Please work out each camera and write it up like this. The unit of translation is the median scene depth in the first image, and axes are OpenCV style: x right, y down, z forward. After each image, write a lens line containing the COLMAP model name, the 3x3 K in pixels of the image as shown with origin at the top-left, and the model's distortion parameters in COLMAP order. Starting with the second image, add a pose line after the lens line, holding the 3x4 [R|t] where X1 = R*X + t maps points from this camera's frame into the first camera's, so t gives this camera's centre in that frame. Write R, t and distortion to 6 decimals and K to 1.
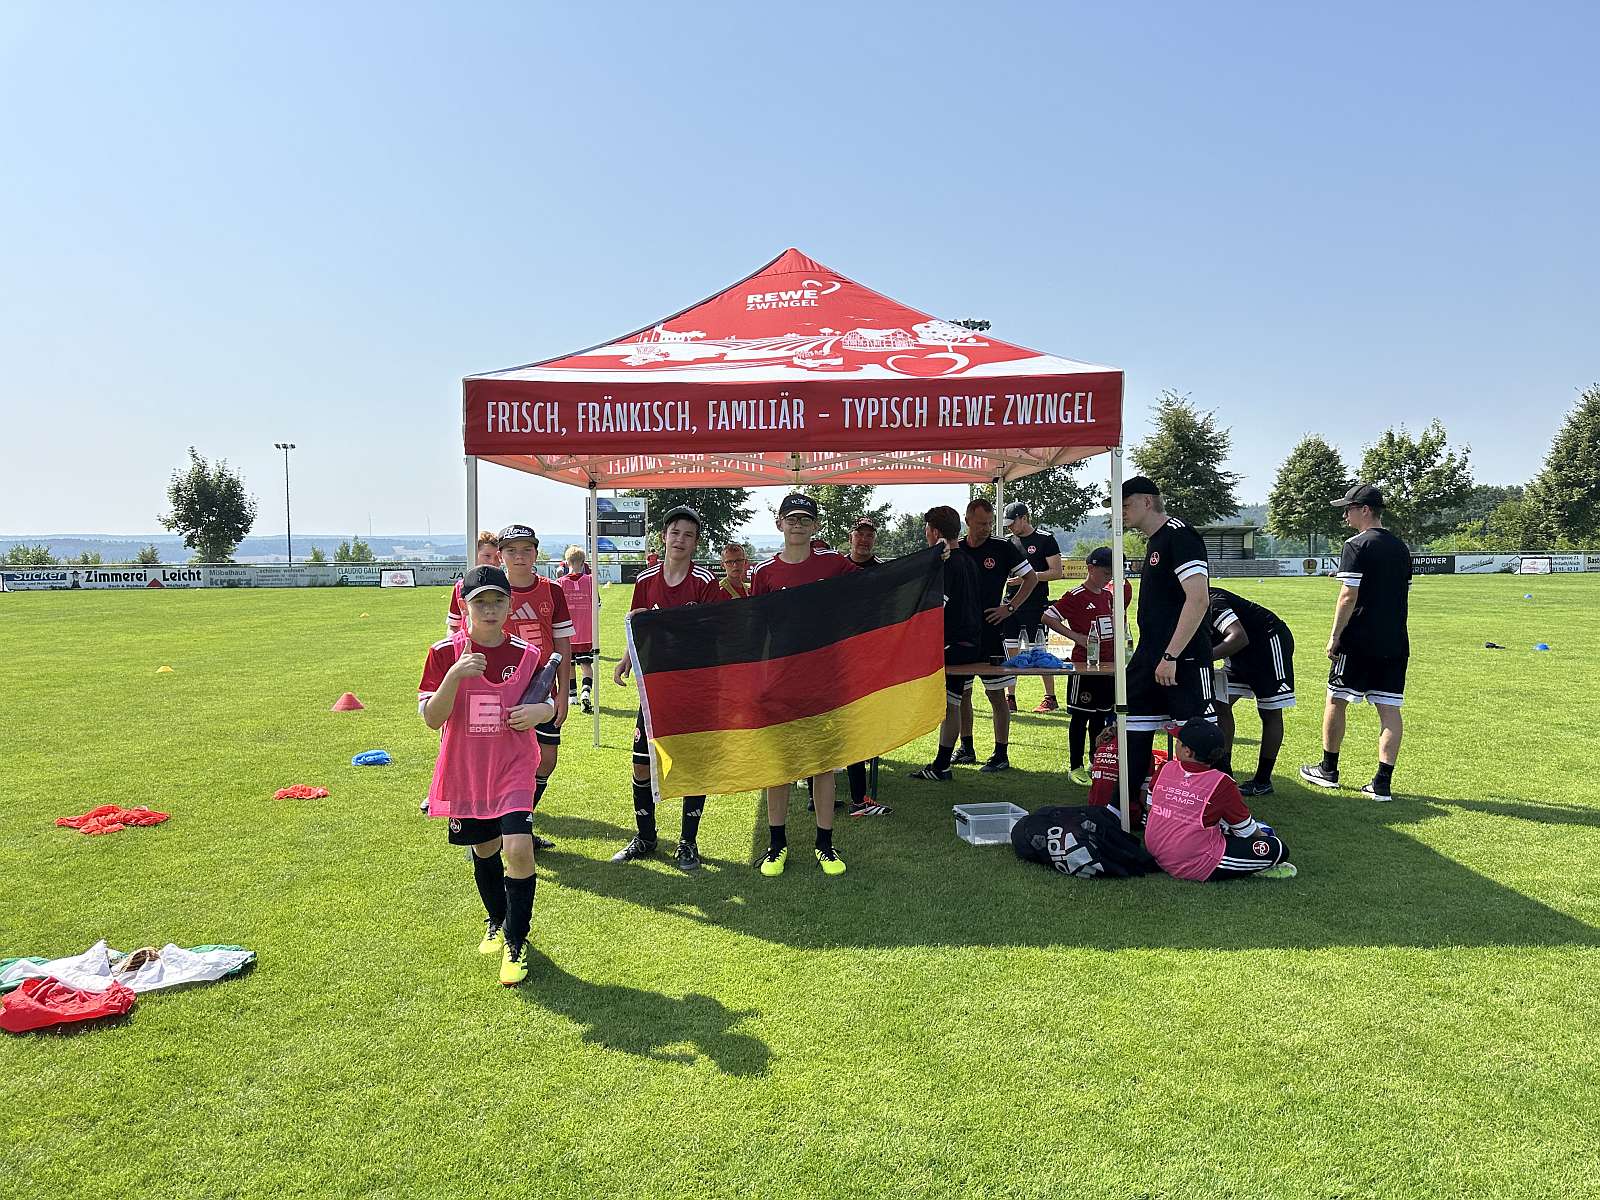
lens RADIAL K [[1198.0, 0, 800.0], [0, 1198.0, 600.0], [0, 0, 1]] dist [0.186806, 0.000176]
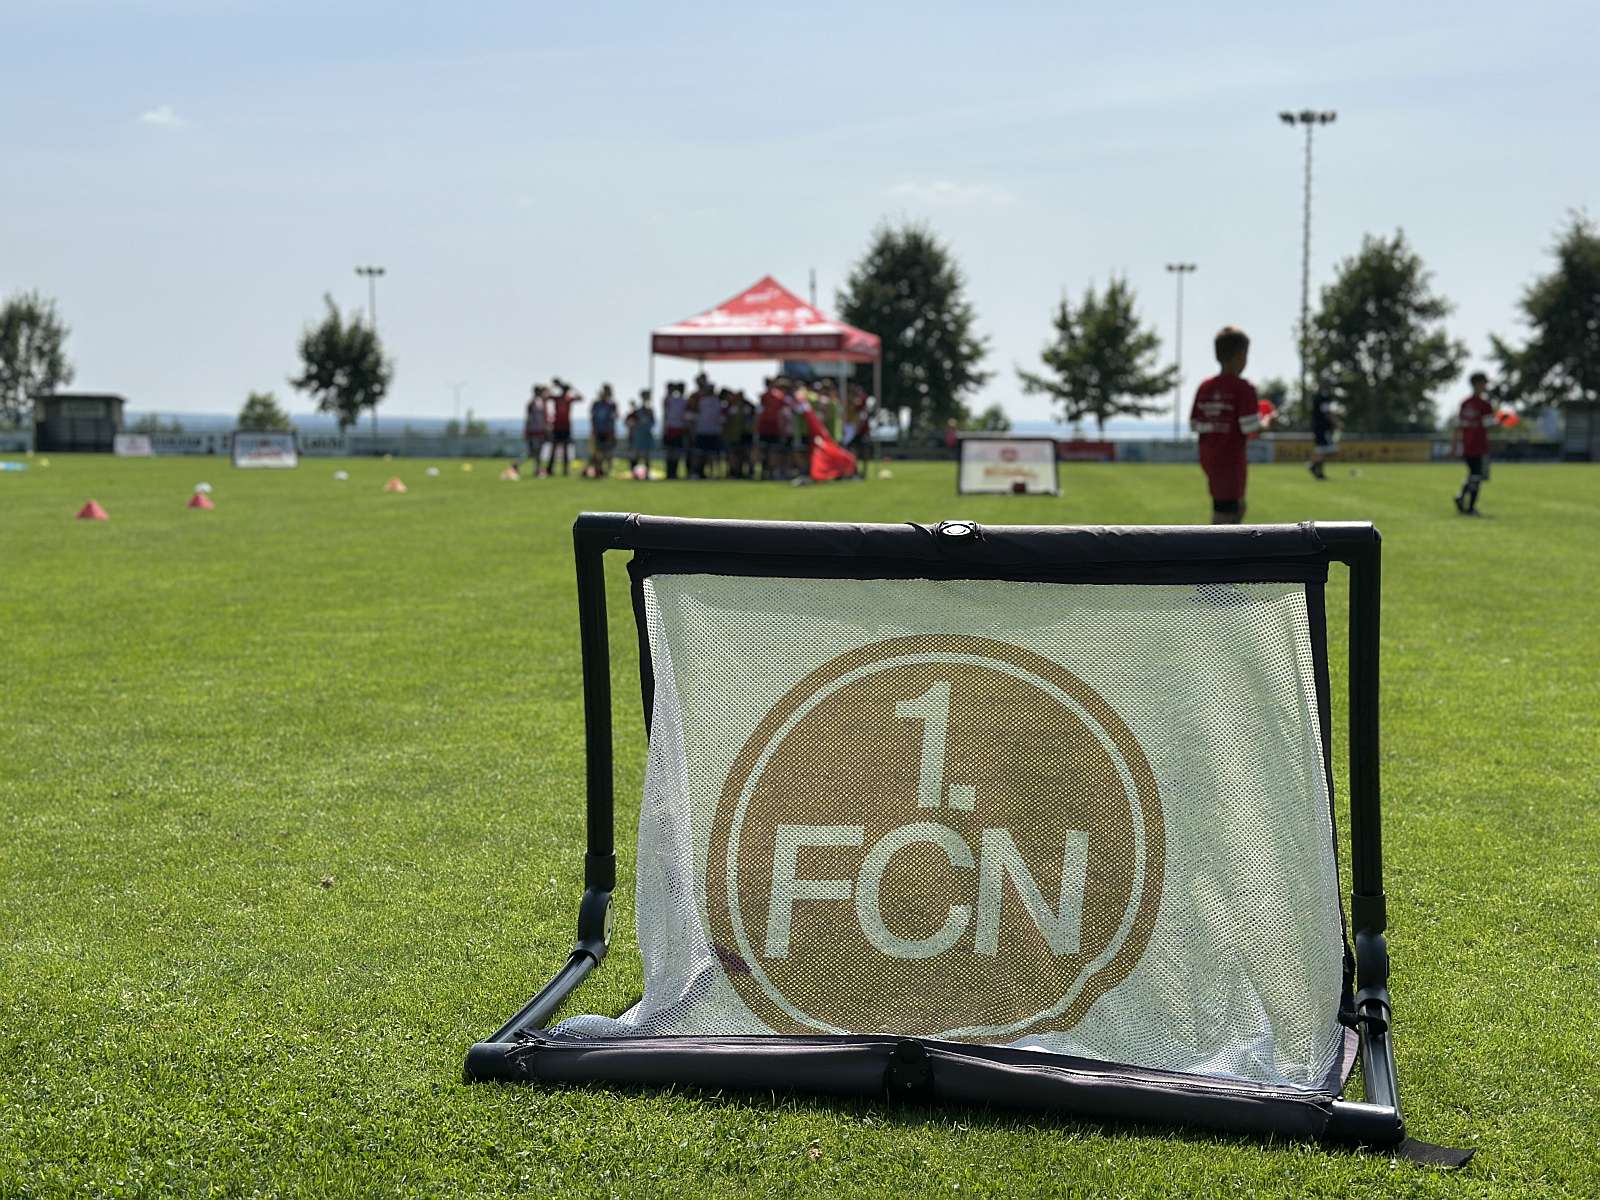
lens RADIAL K [[2228.8, 0, 800.0], [0, 2228.8, 600.0], [0, 0, 1]] dist [0.190950, -0.389549]
pose [[0.982728, 0.029435, -0.182700, 0.110109], [-0.024425, 0.999263, 0.029616, 0.031216], [0.183437, -0.024642, 0.982723, -0.431690]]
